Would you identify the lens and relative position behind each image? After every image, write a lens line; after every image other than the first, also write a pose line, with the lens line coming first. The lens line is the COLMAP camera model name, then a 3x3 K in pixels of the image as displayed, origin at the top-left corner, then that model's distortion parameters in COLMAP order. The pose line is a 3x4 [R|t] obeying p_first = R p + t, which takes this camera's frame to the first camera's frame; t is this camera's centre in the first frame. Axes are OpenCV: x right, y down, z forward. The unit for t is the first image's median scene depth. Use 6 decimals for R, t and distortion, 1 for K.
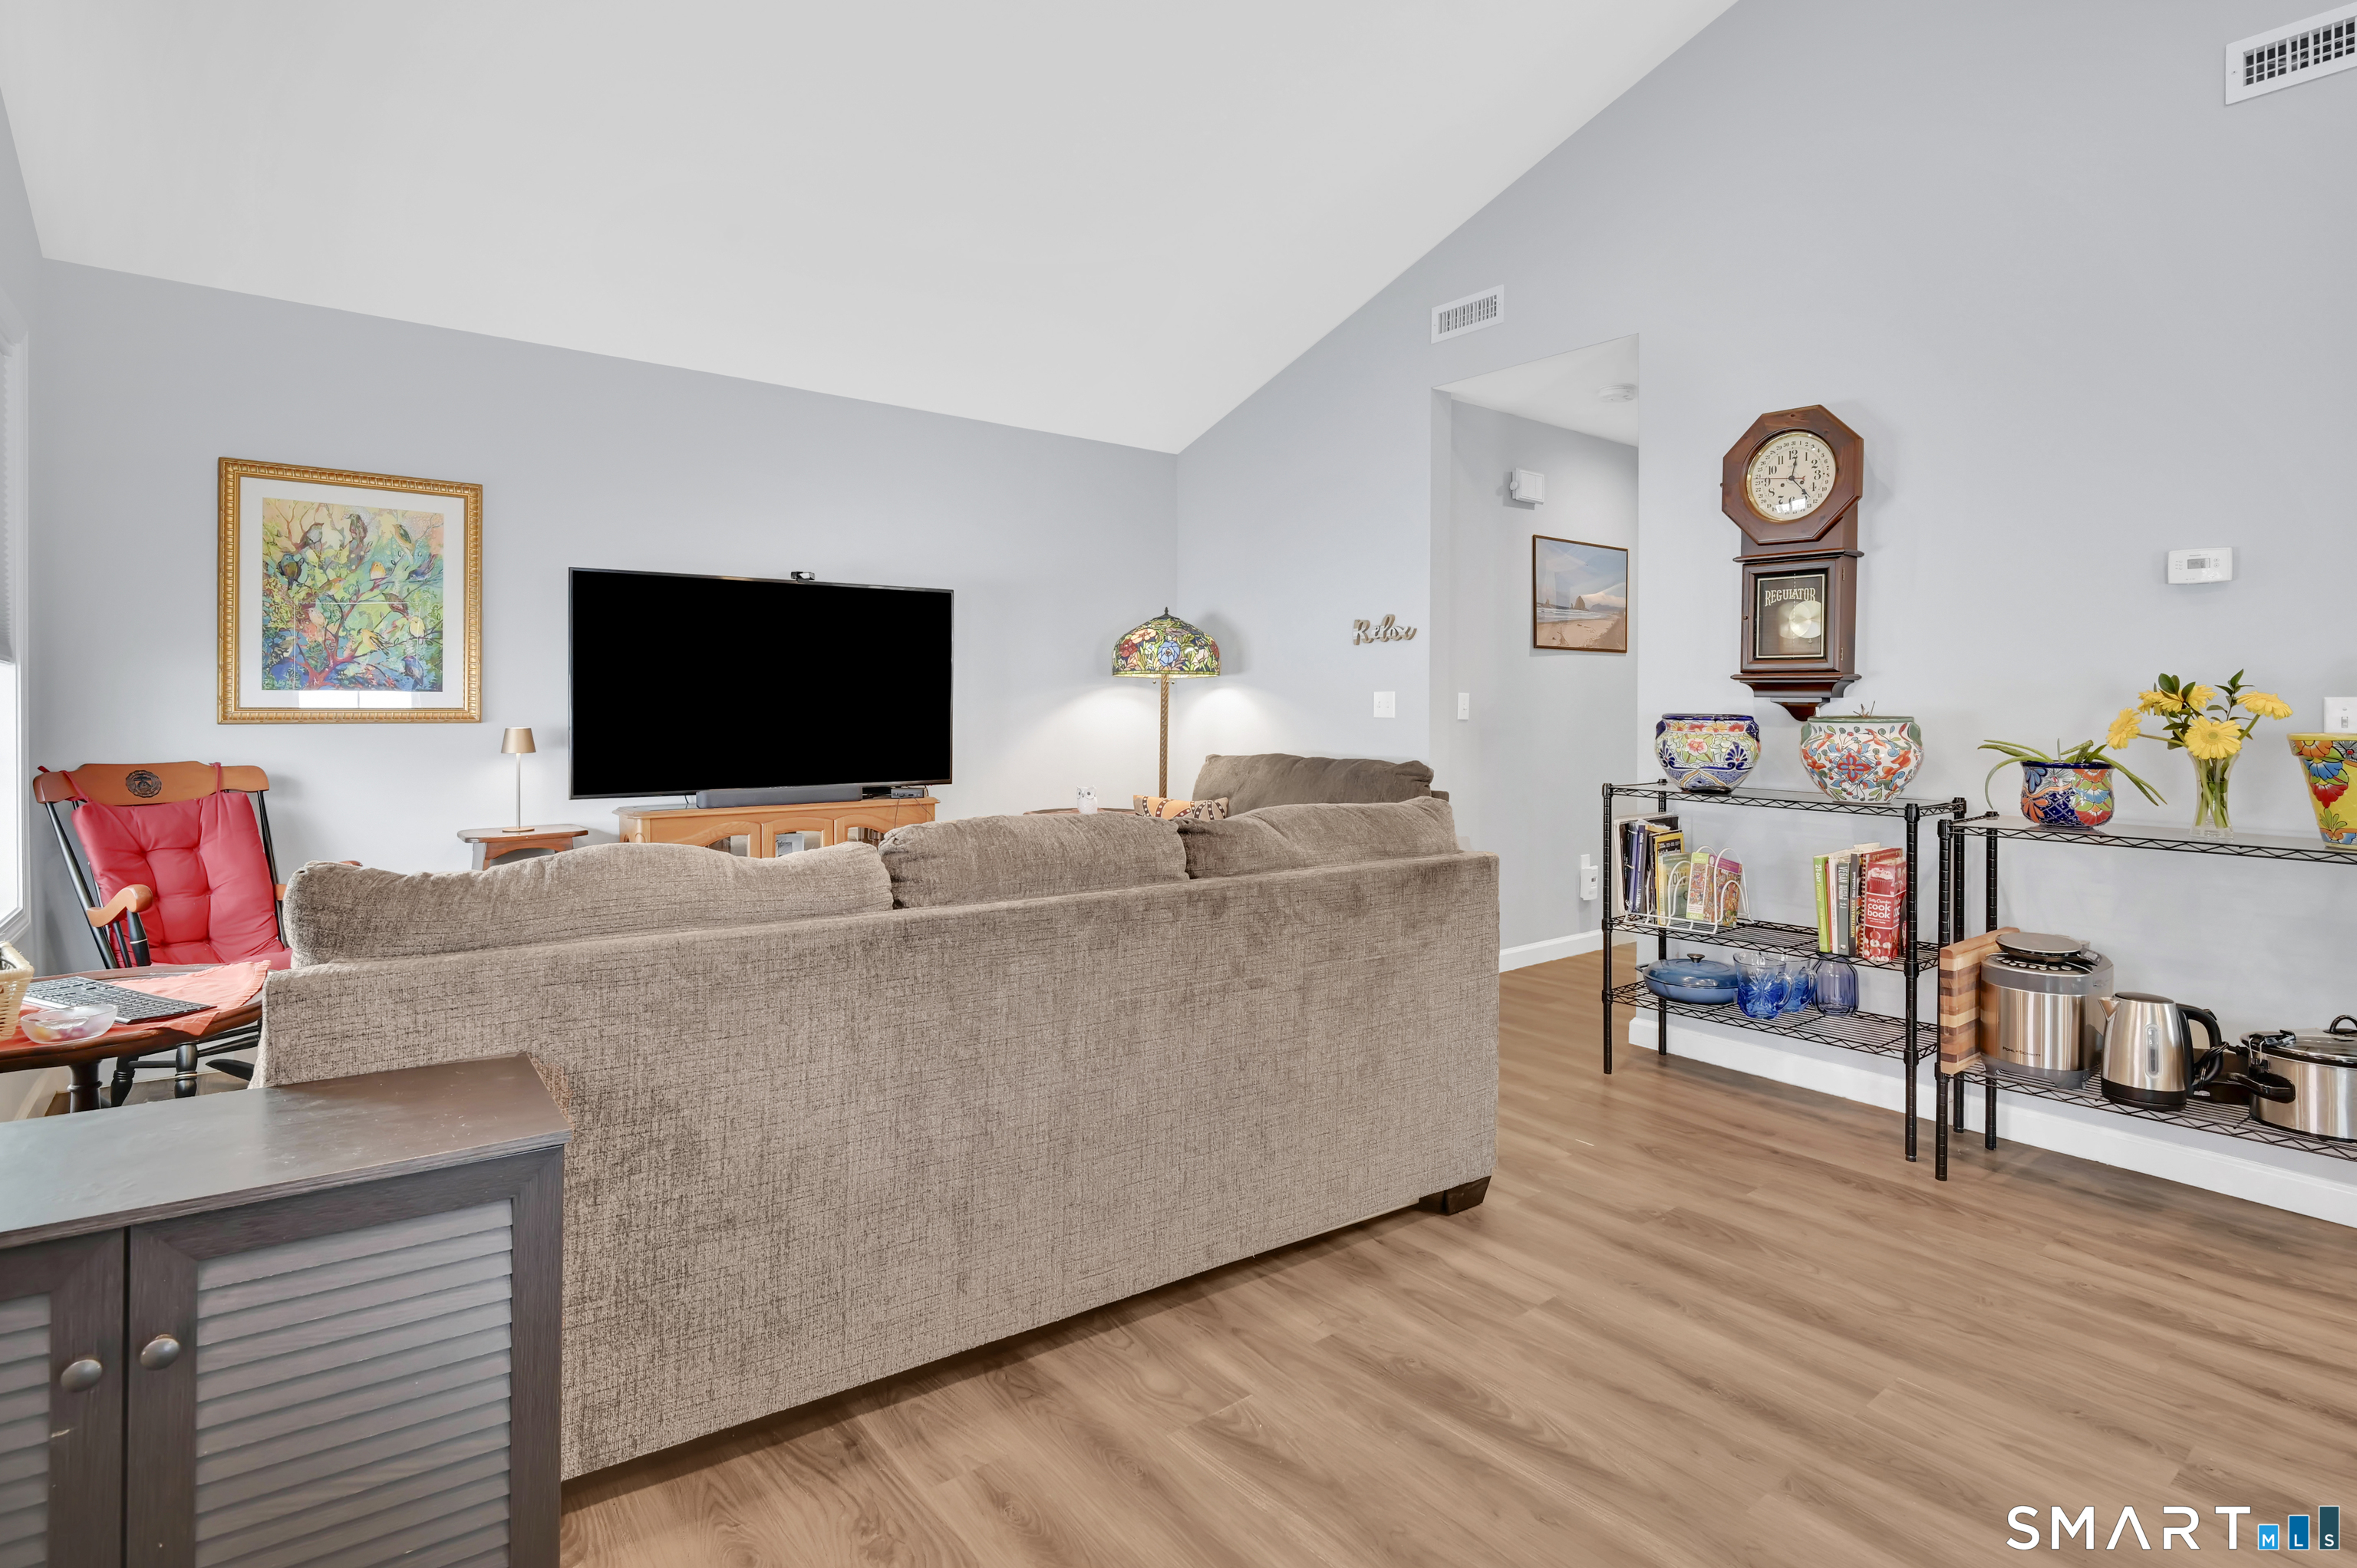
lens RADIAL K [[1218.8, 0, 1233.3], [0, 1218.8, 693.3], [0, 0, 1]] dist [-0.006658, -0.002031]
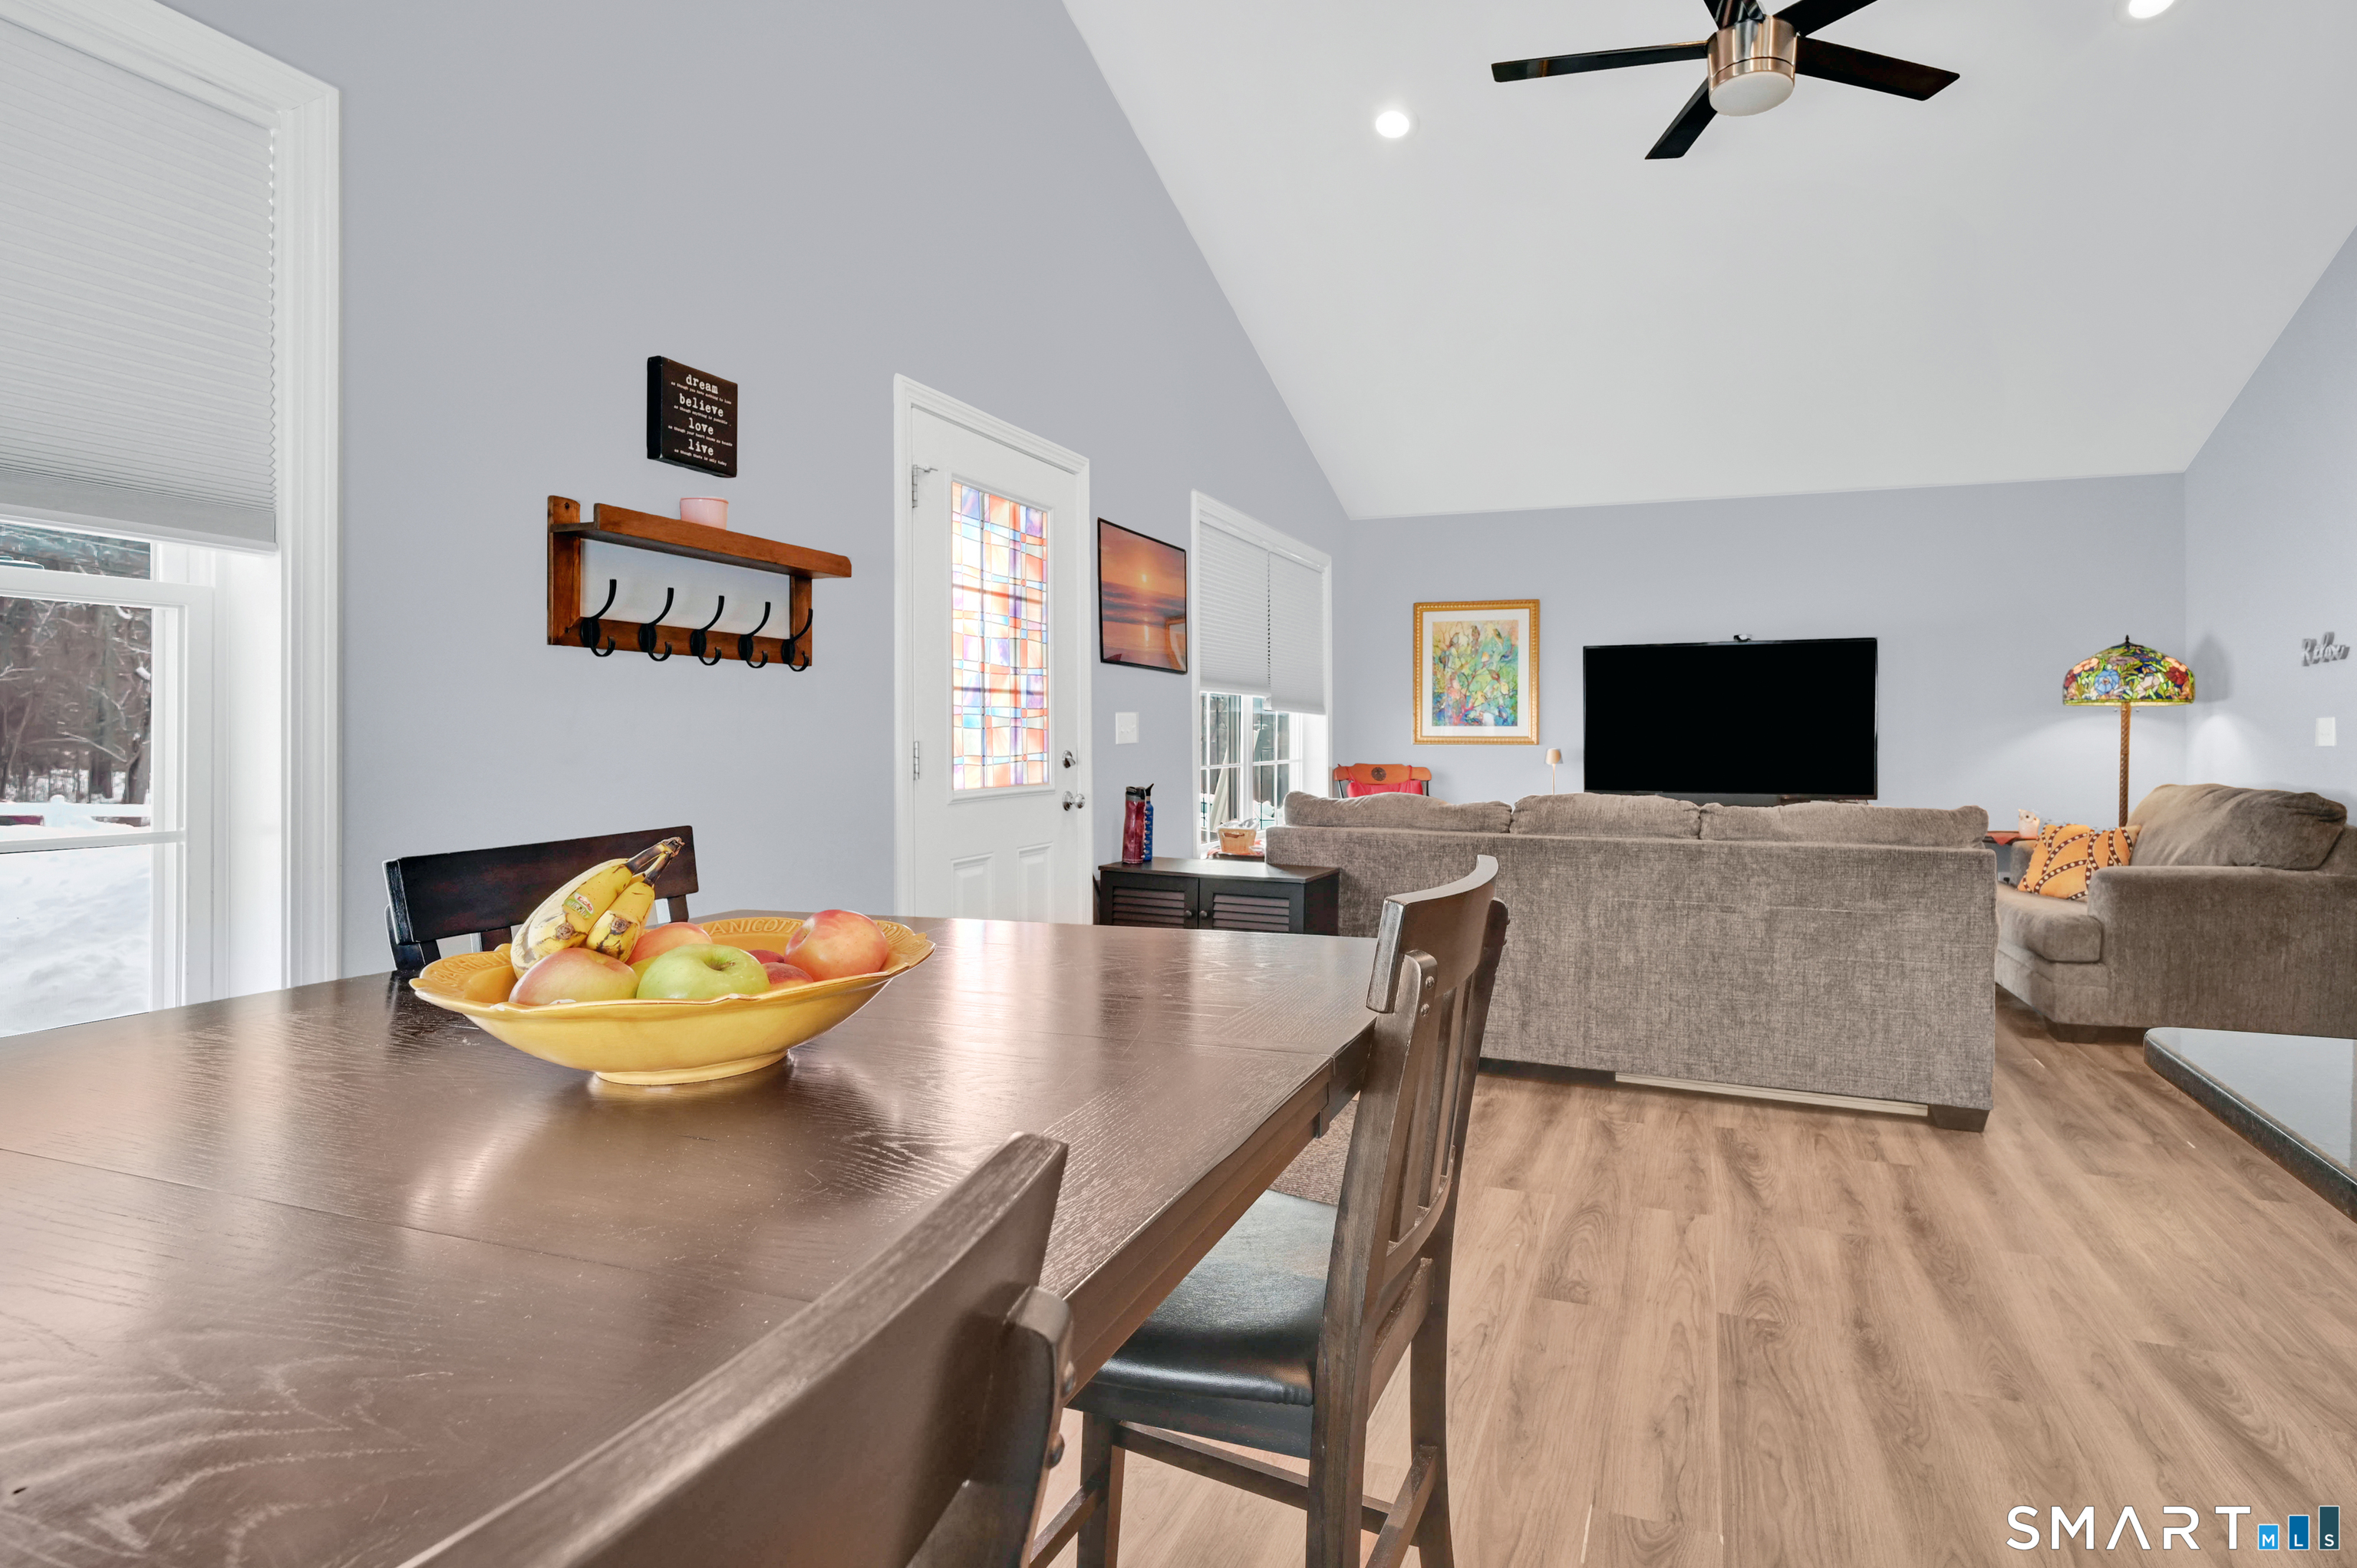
lens RADIAL K [[1218.8, 0, 1219.5], [0, 1218.8, 746.9], [0, 0, 1]] dist [-0.006658, -0.002031]
pose [[0.501278, 0.006375, -0.865263, 0.645231], [0.008238, 0.999892, 0.012140, 0.003519], [0.865247, -0.013213, 0.501172, -0.212796]]
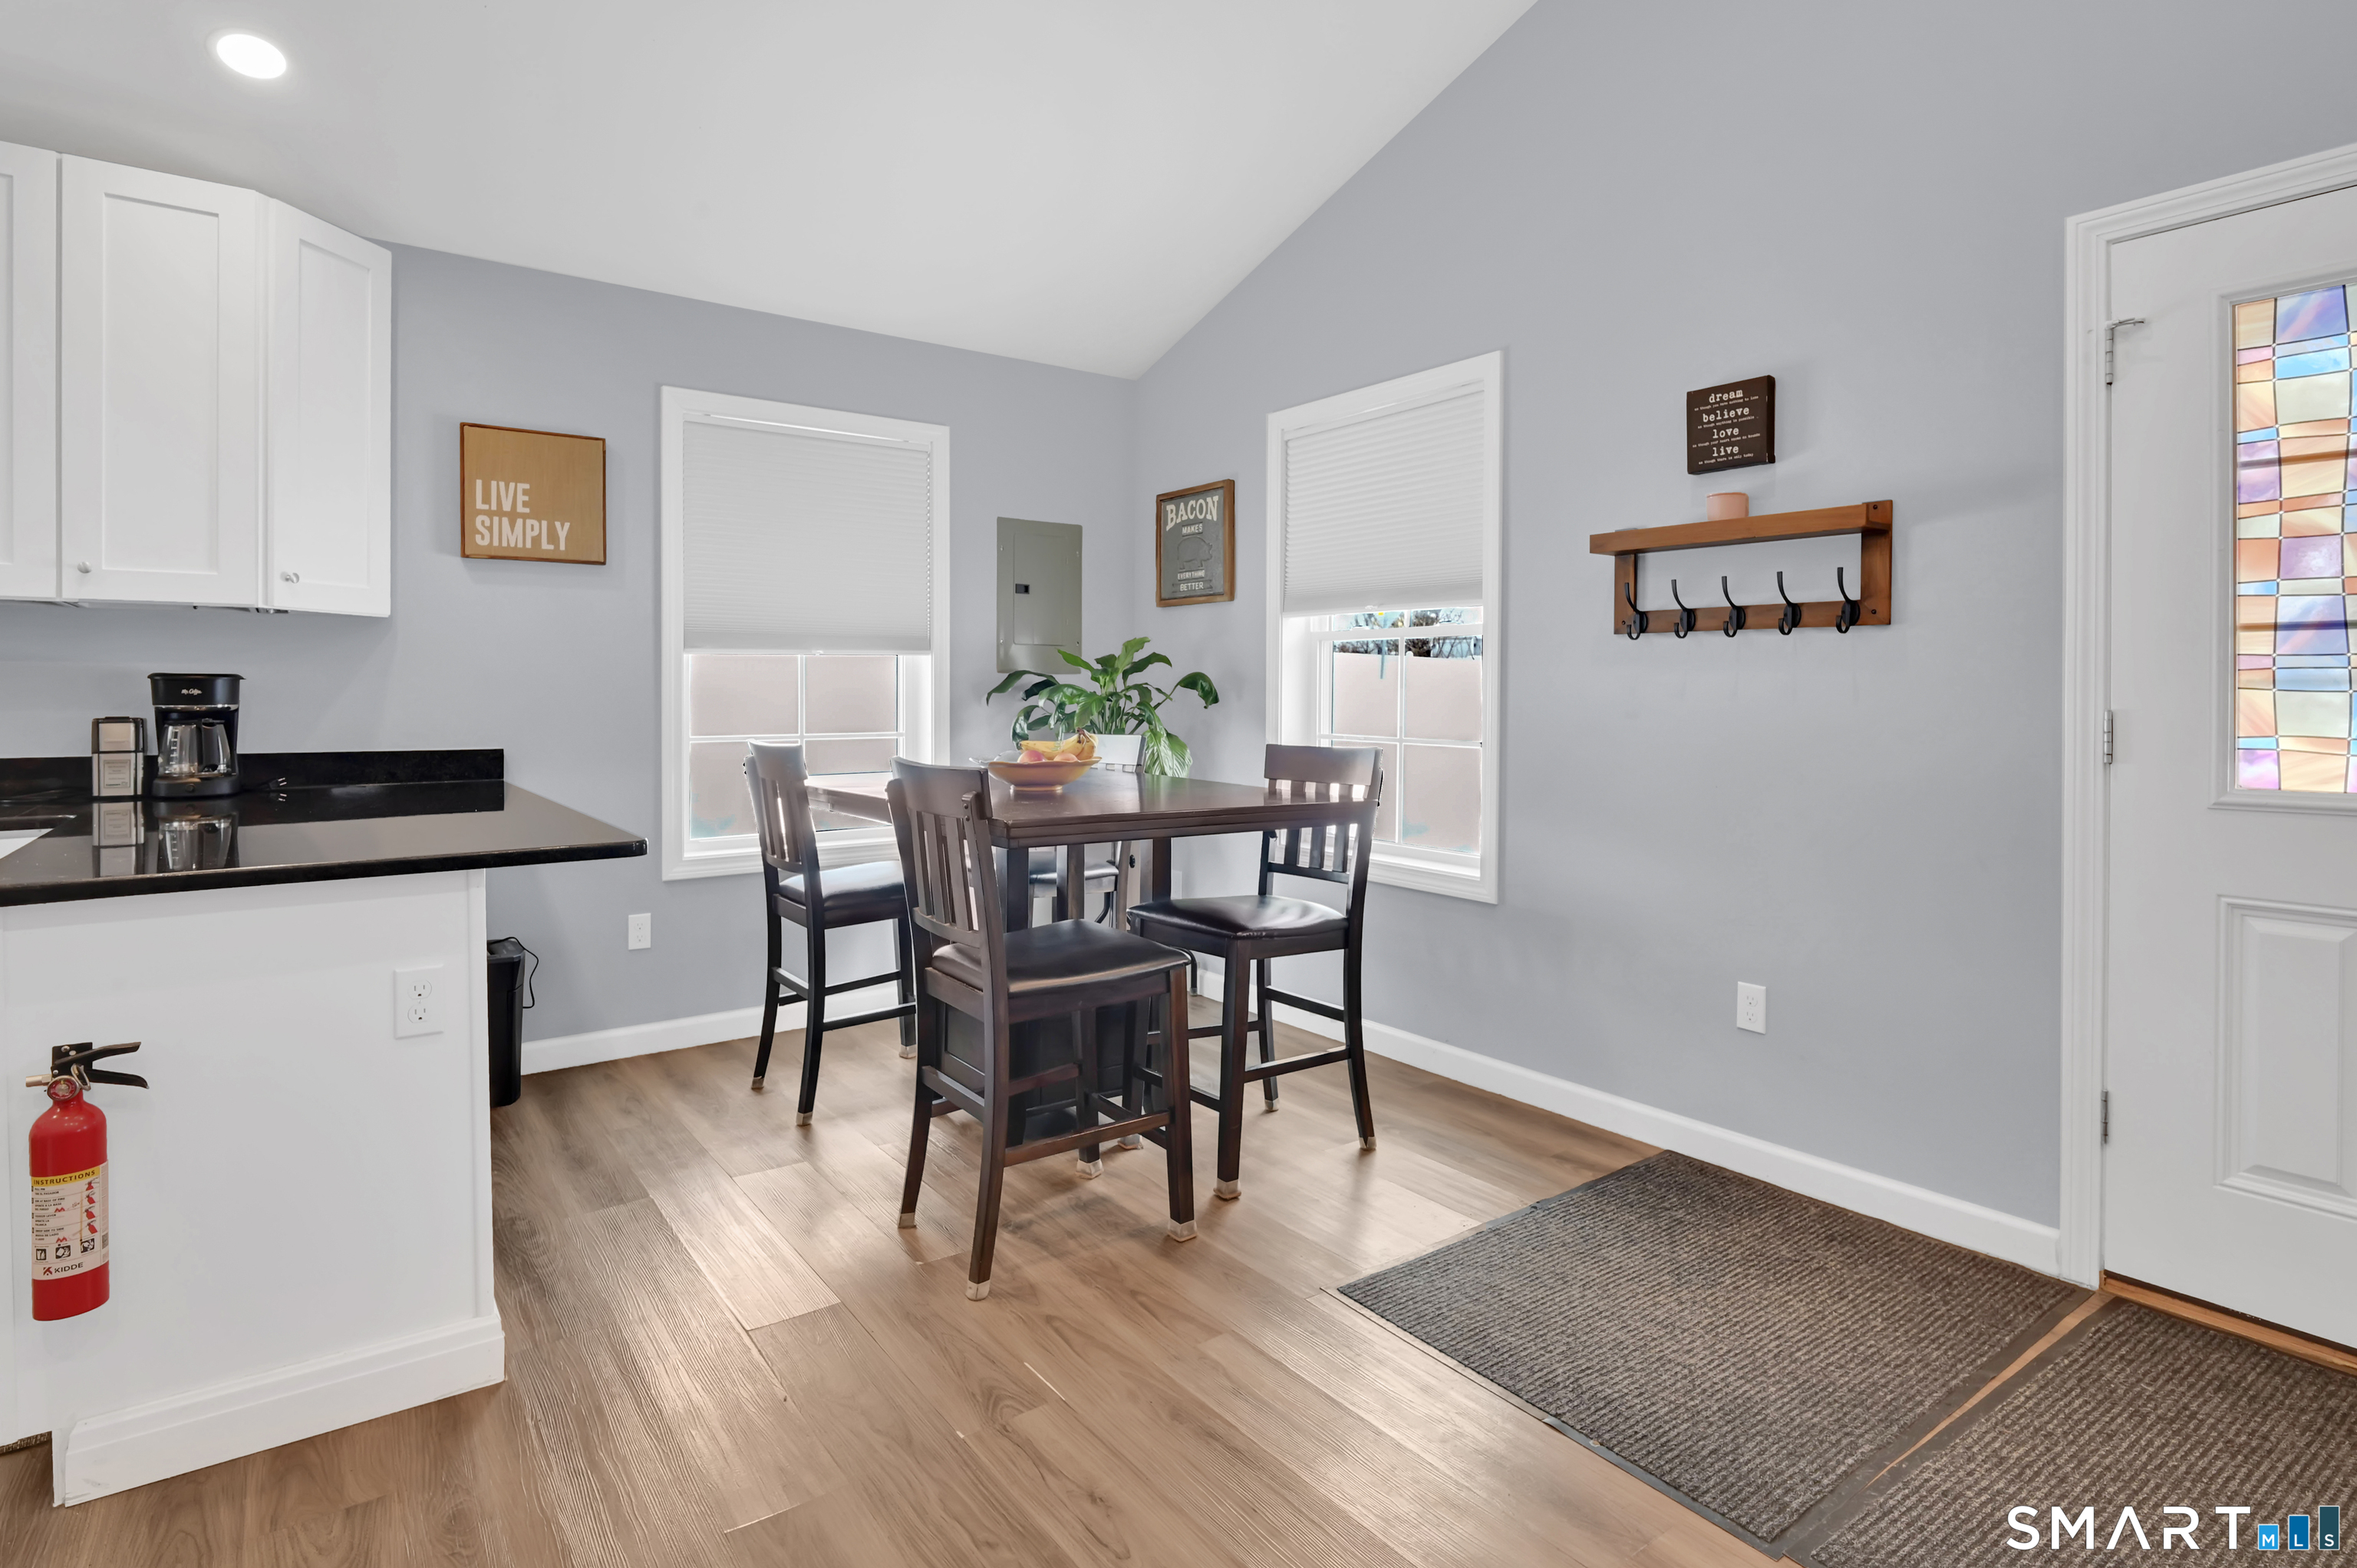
lens RADIAL K [[1218.8, 0, 1186.5], [0, 1218.8, 727.2], [0, 0, 1]] dist [-0.006658, -0.002031]
pose [[-0.998928, -0.009223, 0.045358, 0.241597], [-0.008338, 0.999772, 0.019671, 0.008818], [-0.045529, 0.019272, -0.998777, 0.647396]]
